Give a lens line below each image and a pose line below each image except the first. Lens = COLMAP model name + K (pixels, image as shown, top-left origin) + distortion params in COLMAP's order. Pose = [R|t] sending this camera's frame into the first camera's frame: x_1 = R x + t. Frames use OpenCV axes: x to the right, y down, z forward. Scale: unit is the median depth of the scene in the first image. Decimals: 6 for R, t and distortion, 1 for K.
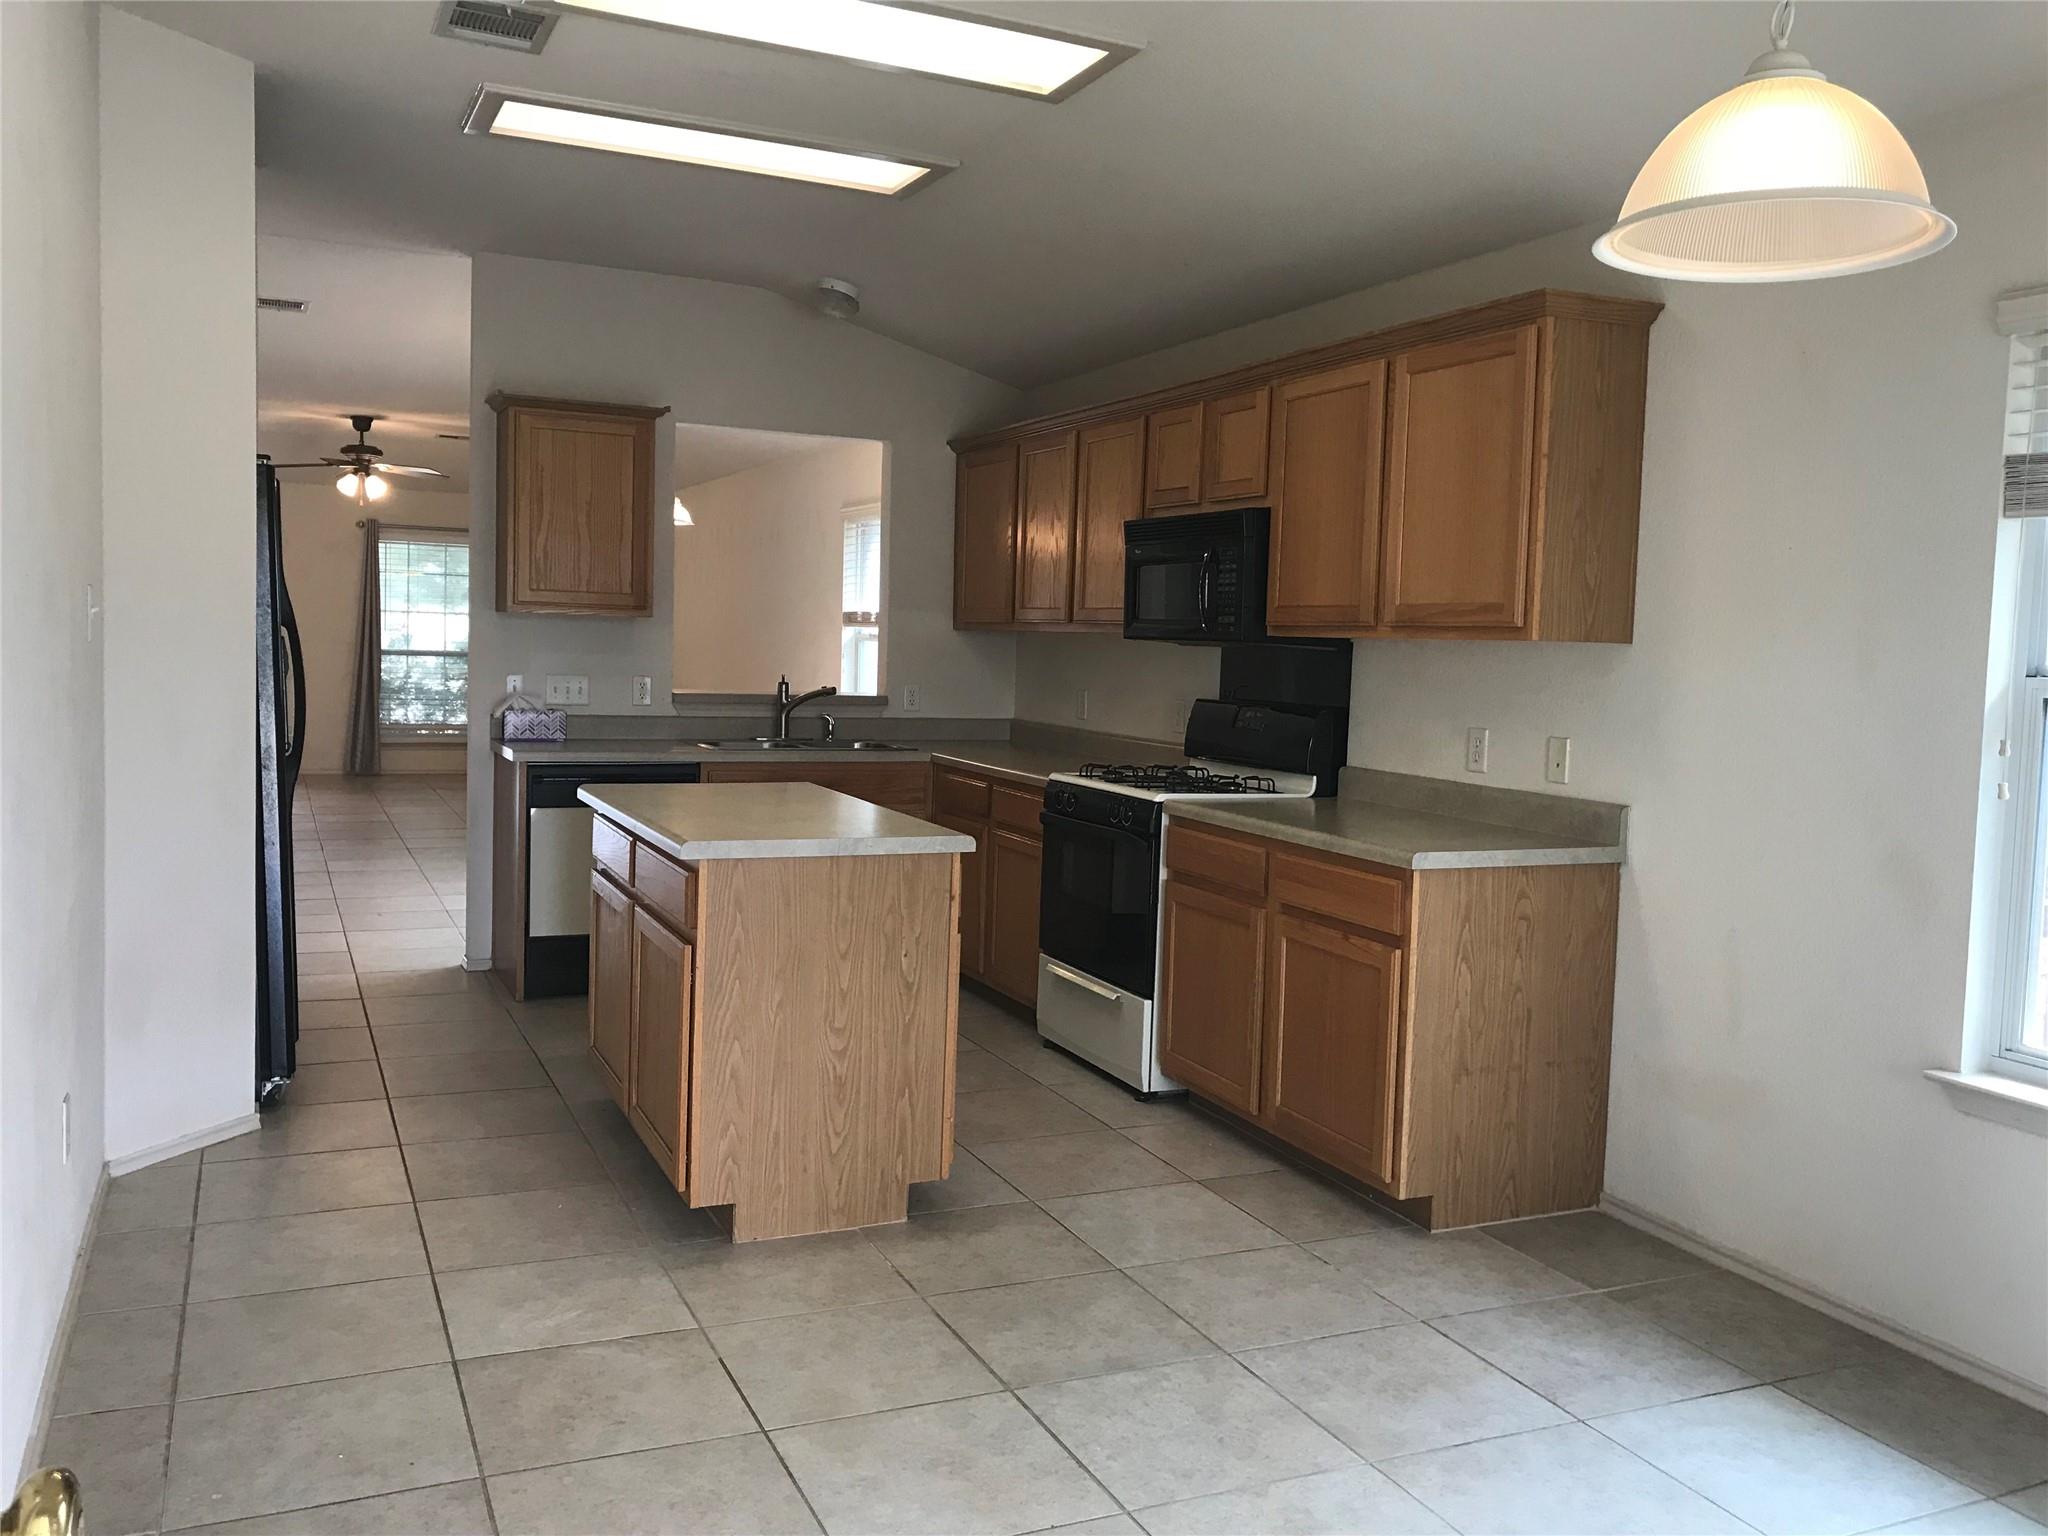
lens RADIAL K [[1689.2, 0, 1026.0], [0, 1689.2, 760.9], [0, 0, 1]] dist [0.044061, -0.056575]
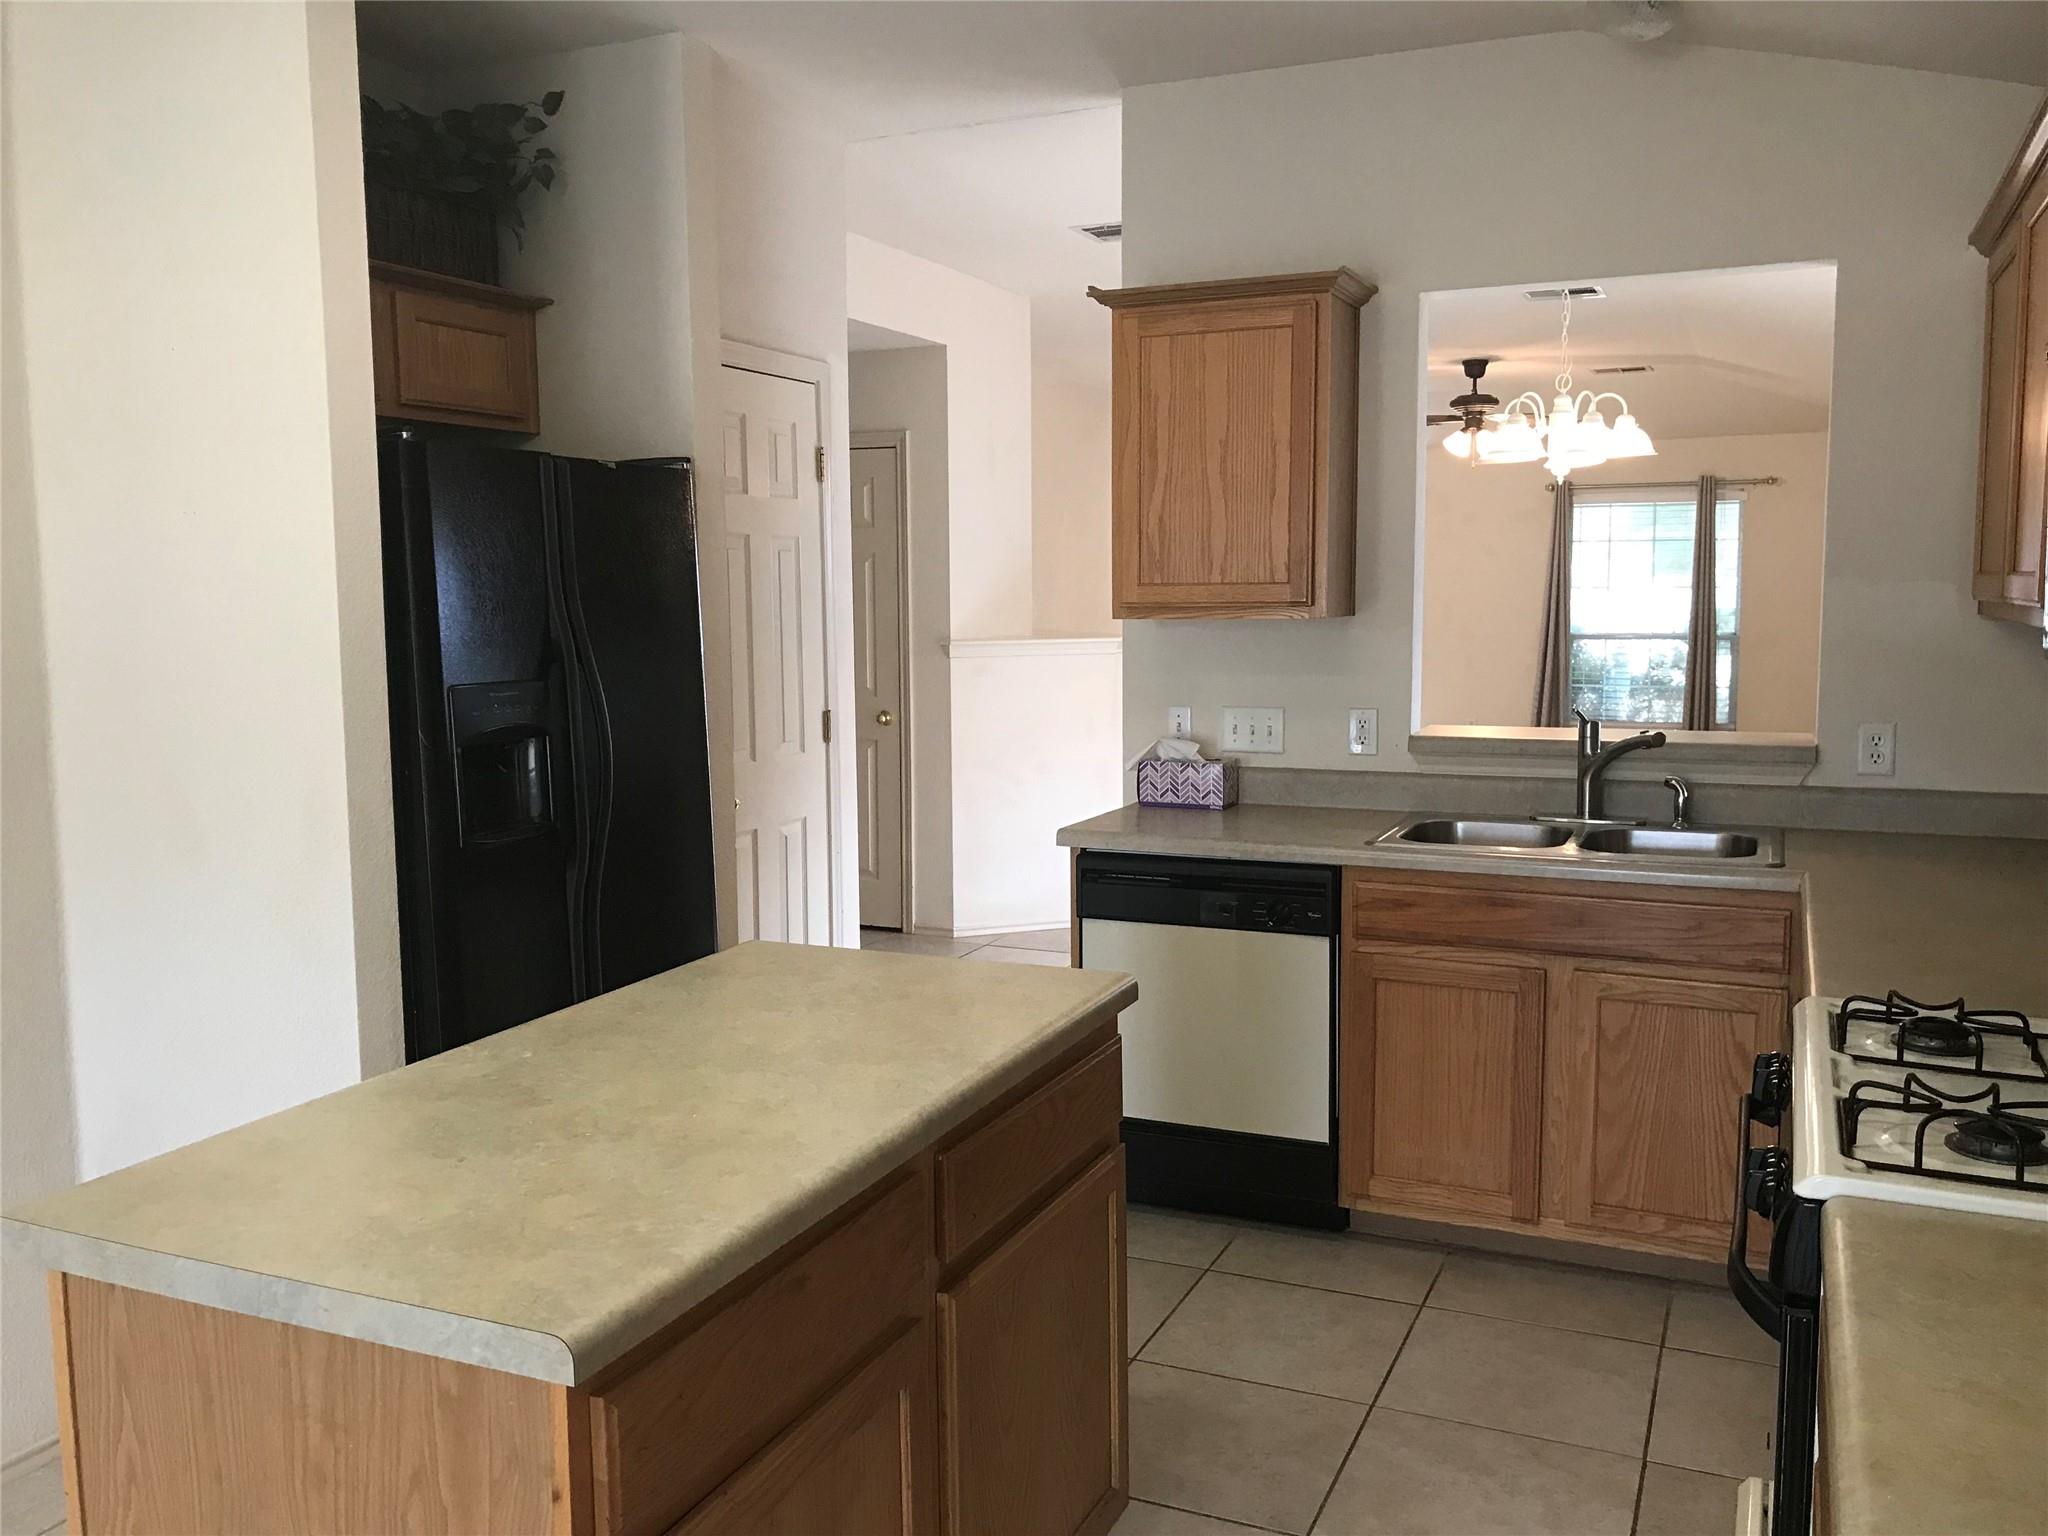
lens RADIAL K [[1689.2, 0, 1021.7], [0, 1689.2, 756.1], [0, 0, 1]] dist [0.044061, -0.056575]
pose [[0.663451, 0.036817, -0.747313, 0.225969], [-0.022699, 0.999319, 0.029080, -0.067699], [0.747875, -0.002330, 0.663835, 0.690422]]
